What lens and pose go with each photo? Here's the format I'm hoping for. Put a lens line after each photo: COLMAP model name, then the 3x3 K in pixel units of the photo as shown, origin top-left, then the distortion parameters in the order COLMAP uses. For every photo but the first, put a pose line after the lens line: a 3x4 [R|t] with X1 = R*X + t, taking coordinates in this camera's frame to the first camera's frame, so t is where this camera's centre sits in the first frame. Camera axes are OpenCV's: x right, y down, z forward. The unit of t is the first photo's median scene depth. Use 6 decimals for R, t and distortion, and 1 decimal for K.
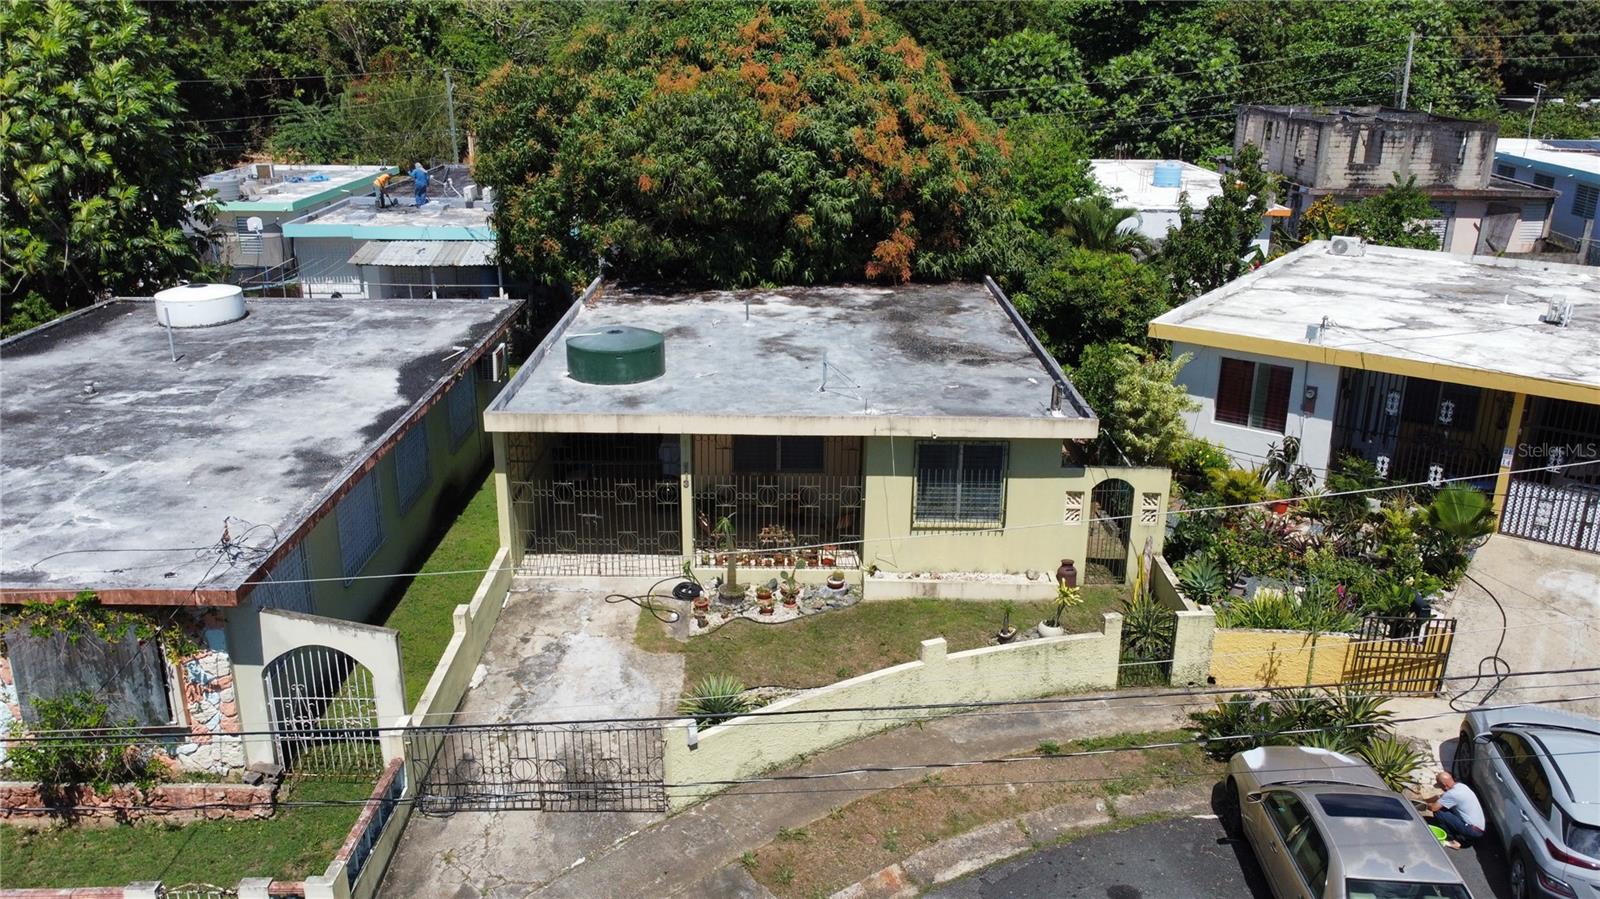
lens RADIAL K [[1203.0, 0, 785.5], [0, 1203.0, 458.3], [0, 0, 1]] dist [0.017414, -0.011165]
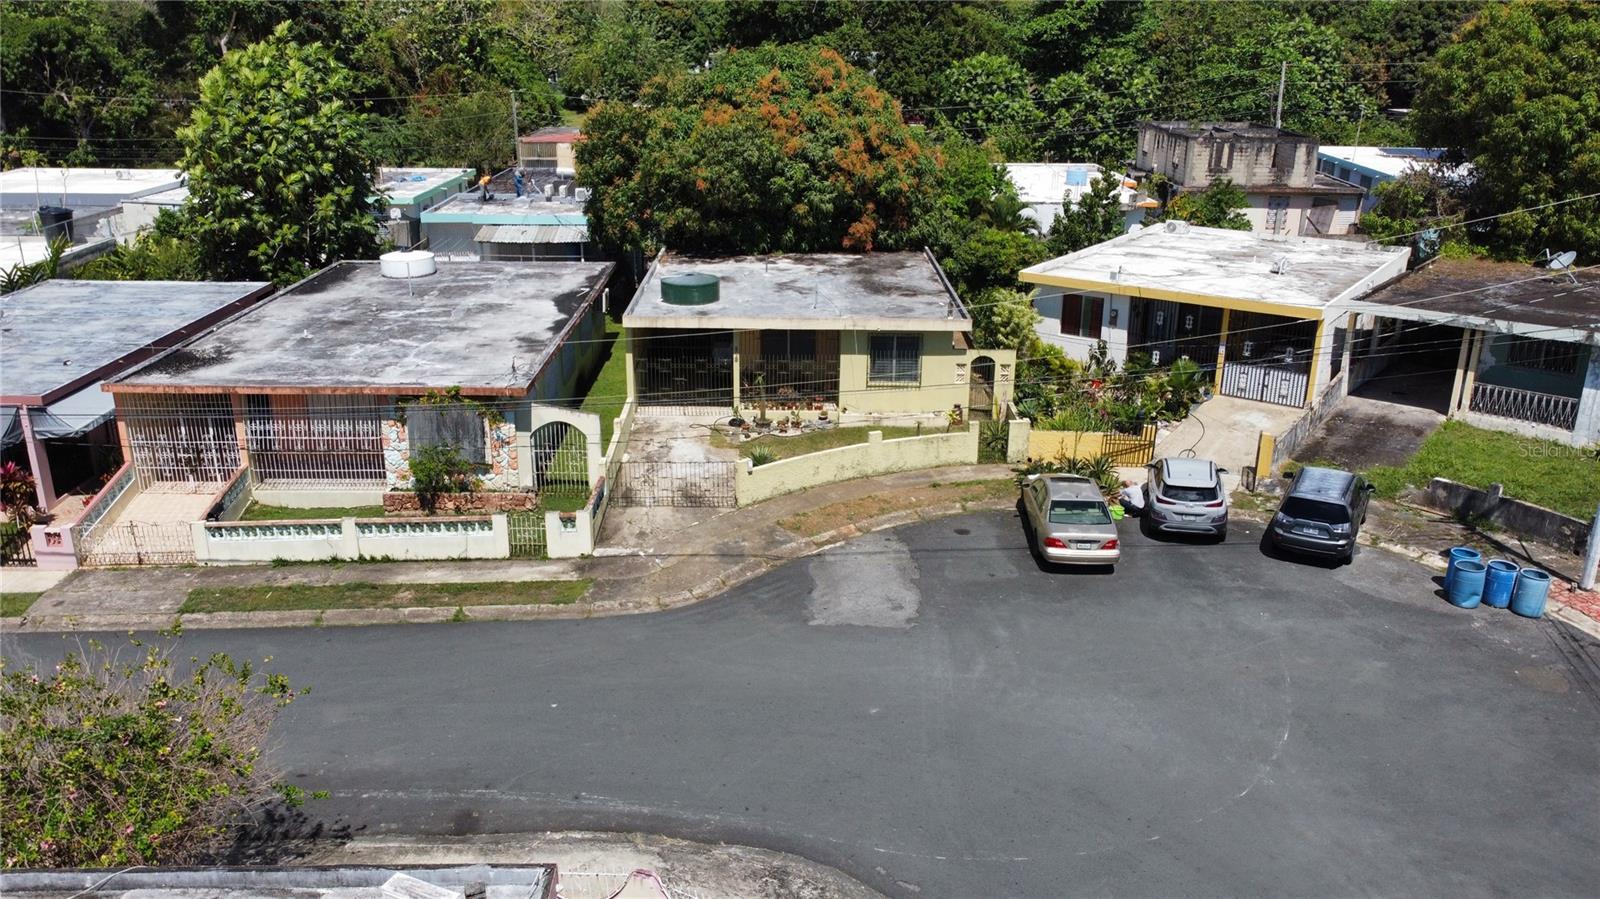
lens RADIAL K [[1203.0, 0, 788.9], [0, 1203.0, 445.4], [0, 0, 1]] dist [0.017414, -0.011165]
pose [[0.999938, -0.002729, 0.010779, -0.024488], [0.002802, 0.999973, -0.006770, 0.148617], [-0.010760, 0.006799, 0.999919, -0.690532]]
